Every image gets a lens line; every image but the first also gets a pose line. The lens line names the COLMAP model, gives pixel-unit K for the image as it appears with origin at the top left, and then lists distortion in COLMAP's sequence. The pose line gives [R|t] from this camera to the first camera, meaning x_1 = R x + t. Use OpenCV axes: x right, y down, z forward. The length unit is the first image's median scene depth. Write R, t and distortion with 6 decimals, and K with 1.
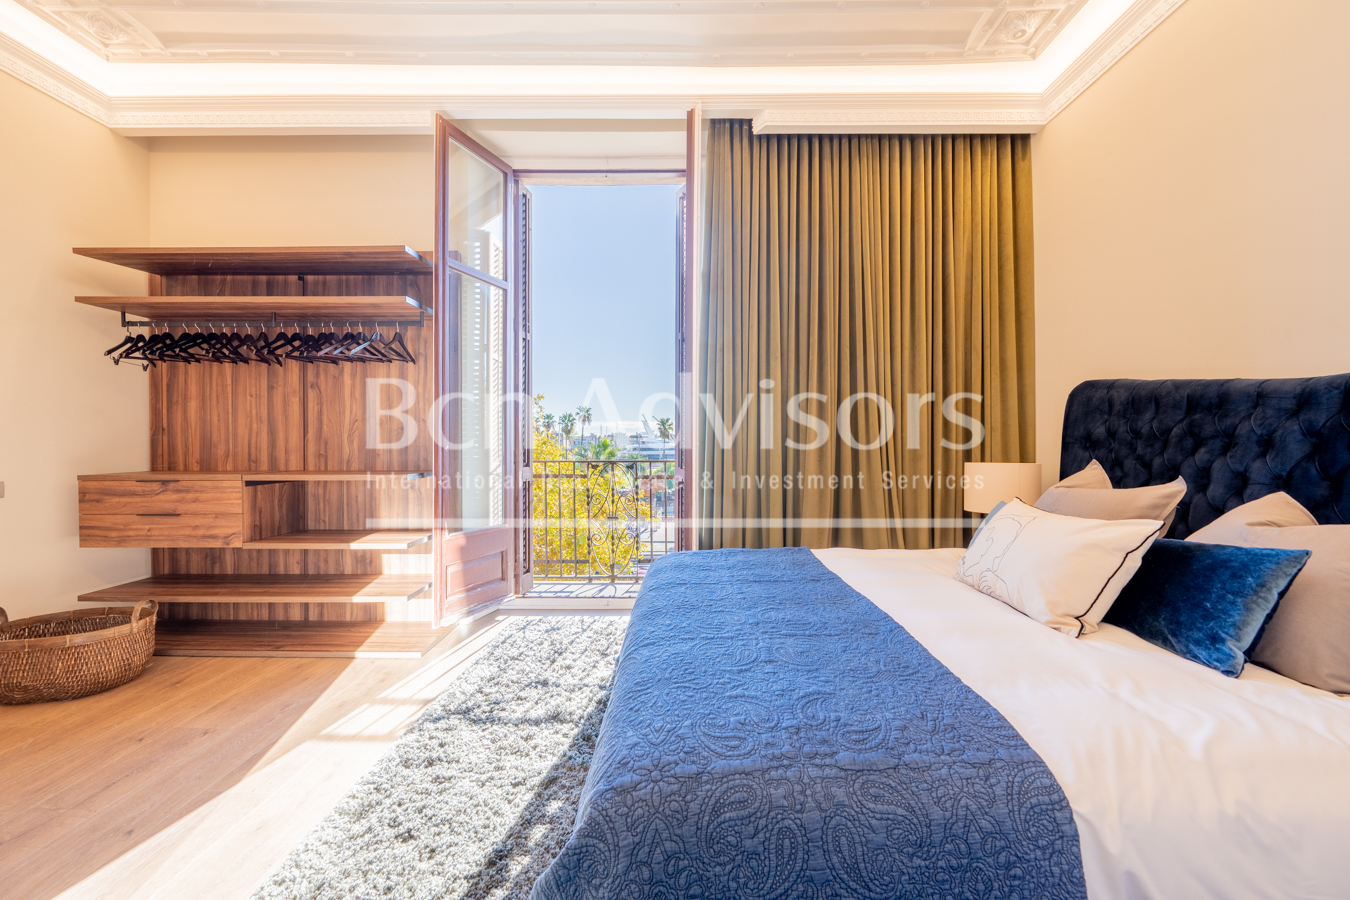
lens RADIAL K [[539.7, 0, 673.2], [0, 539.7, 451.8], [0, 0, 1]] dist [-0.002208, 0.000927]
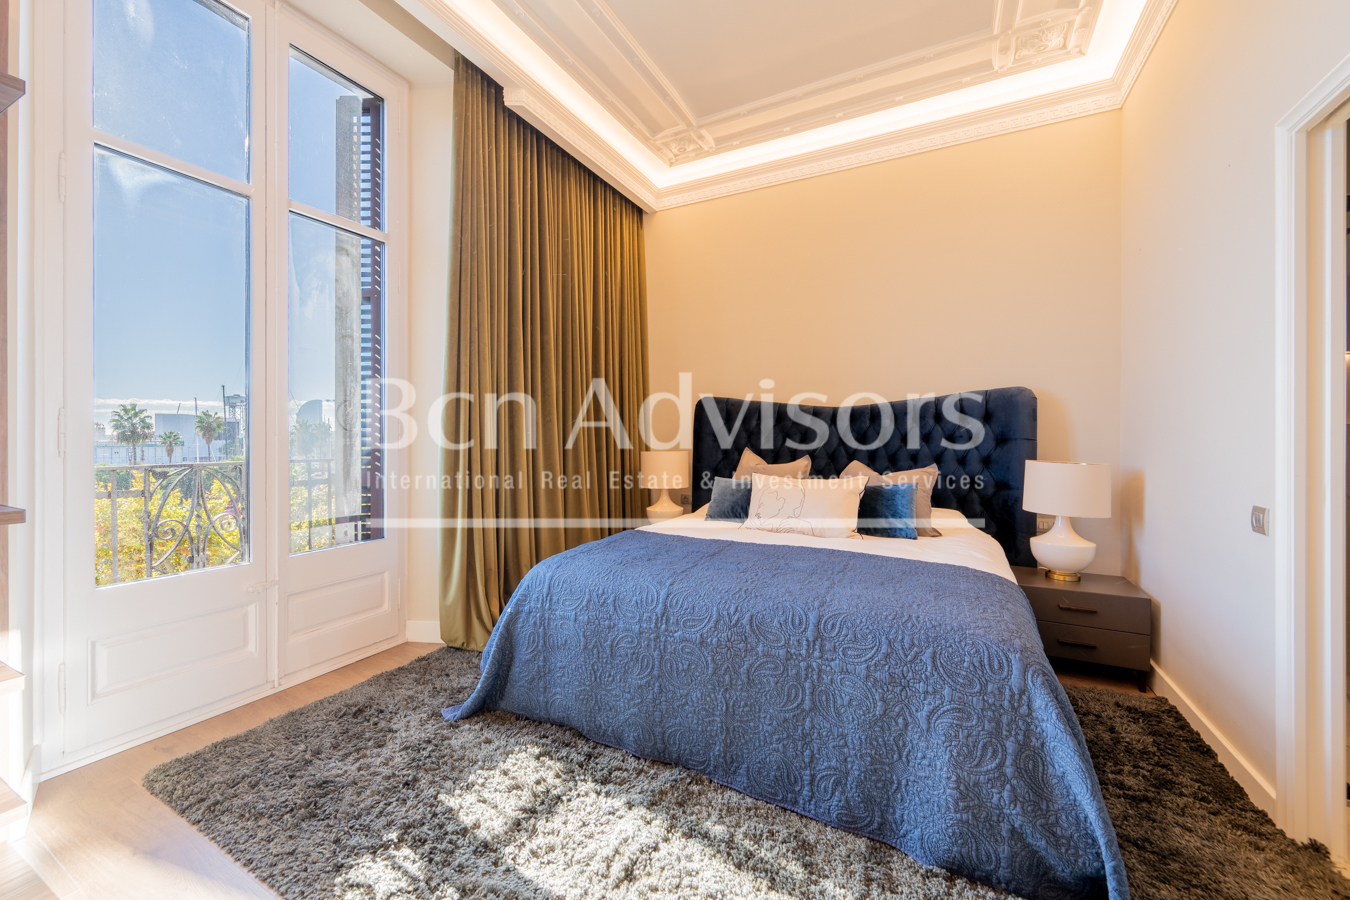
lens RADIAL K [[539.7, 0, 662.4], [0, 539.7, 441.3], [0, 0, 1]] dist [-0.002208, 0.000927]
pose [[0.479322, 0.002200, 0.877636, -0.518064], [-0.000983, 0.999998, -0.001970, -0.011261], [-0.877638, 0.000081, 0.479323, 0.312414]]
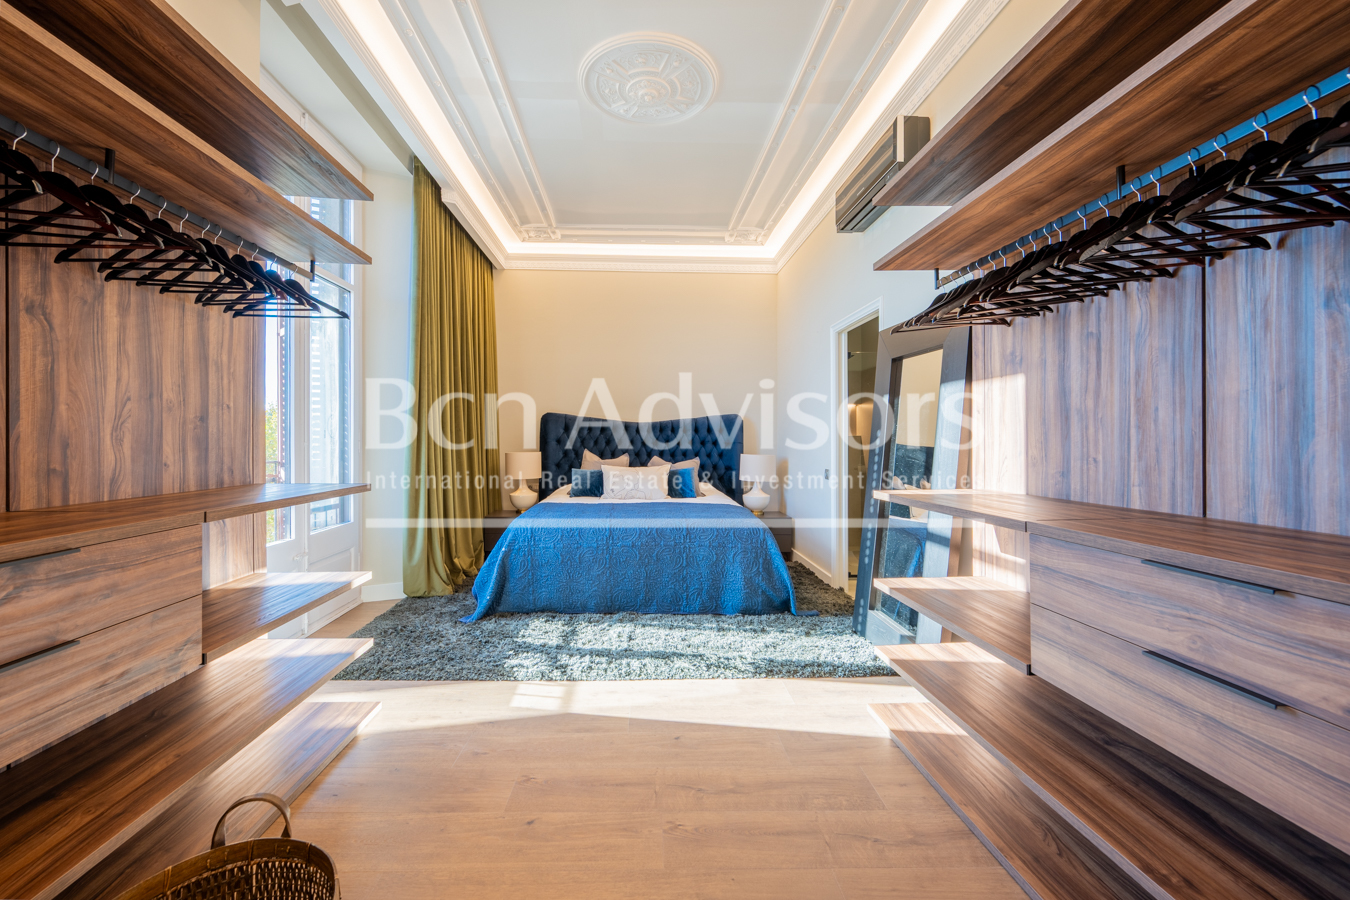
lens RADIAL K [[539.7, 0, 669.7], [0, 539.7, 444.8], [0, 0, 1]] dist [-0.002208, 0.000927]
pose [[-0.052875, -0.001047, 0.998601, -1.118022], [0.004206, 0.999990, 0.001271, -0.014164], [-0.998592, 0.004267, -0.052870, 0.521853]]
